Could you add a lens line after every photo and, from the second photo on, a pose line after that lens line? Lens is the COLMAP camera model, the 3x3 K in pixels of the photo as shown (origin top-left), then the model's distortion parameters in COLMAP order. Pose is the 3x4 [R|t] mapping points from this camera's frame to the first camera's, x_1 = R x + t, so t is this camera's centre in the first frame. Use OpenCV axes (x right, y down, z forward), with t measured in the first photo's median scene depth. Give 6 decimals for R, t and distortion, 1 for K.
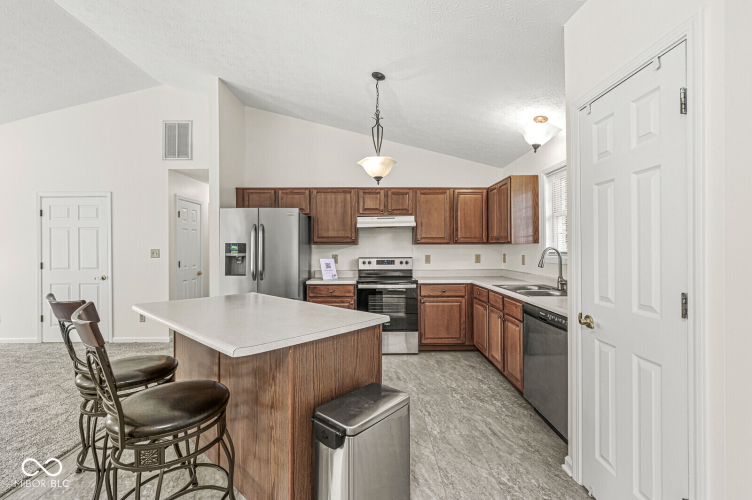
lens RADIAL K [[327.0, 0, 377.0], [0, 327.0, 247.4], [0, 0, 1]] dist [0.000279, 0.000071]
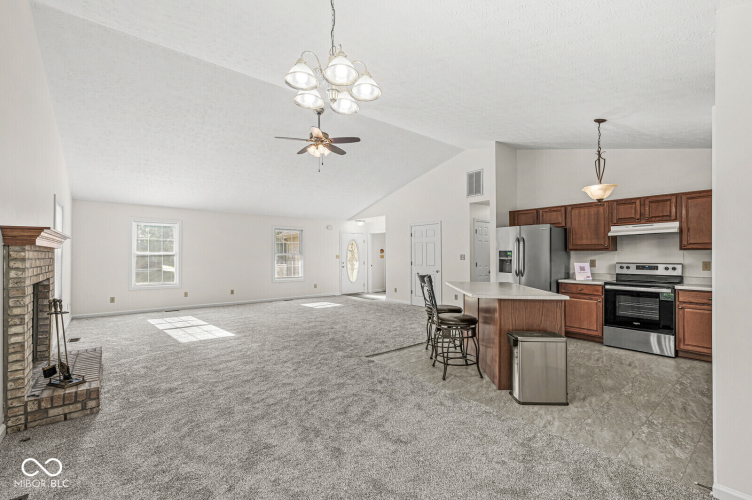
lens RADIAL K [[328.7, 0, 379.4], [0, 328.7, 253.6], [0, 0, 1]] dist [-0.000834, -0.000235]
pose [[0.635033, -0.000192, -0.772485, 0.313068], [0.003176, 0.999992, 0.002362, -0.004609], [0.772478, -0.003954, 0.635029, -0.340715]]
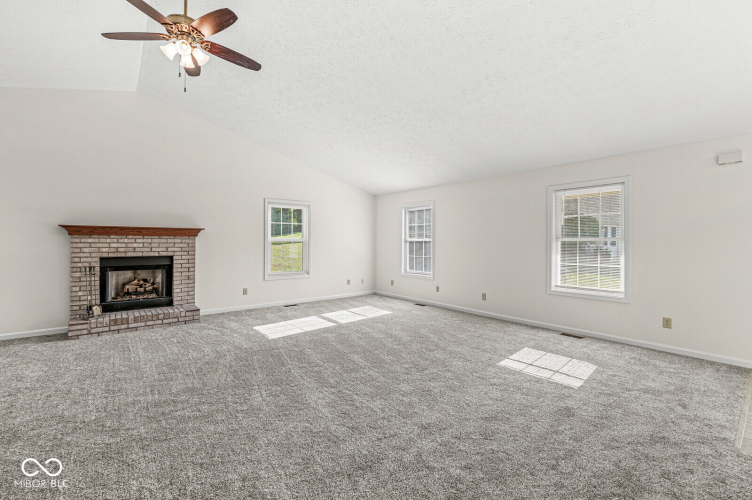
lens RADIAL K [[327.0, 0, 377.0], [0, 327.0, 247.4], [0, 0, 1]] dist [0.000279, 0.000071]
pose [[-0.780444, 0.009549, -0.625153, -0.632487], [0.003831, 0.999938, 0.010491, 0.014287], [0.625214, 0.005793, -0.780432, 1.012015]]
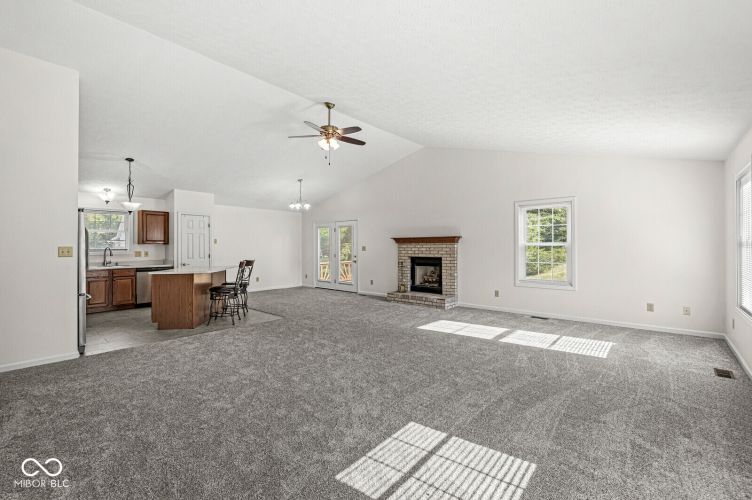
lens RADIAL K [[327.0, 0, 377.0], [0, 327.0, 247.4], [0, 0, 1]] dist [0.000279, 0.000071]
pose [[-0.749300, 0.002971, 0.662224, -1.698041], [0.002380, 0.999996, -0.001794, 0.007352], [-0.662226, 0.000232, -0.749304, 1.041361]]
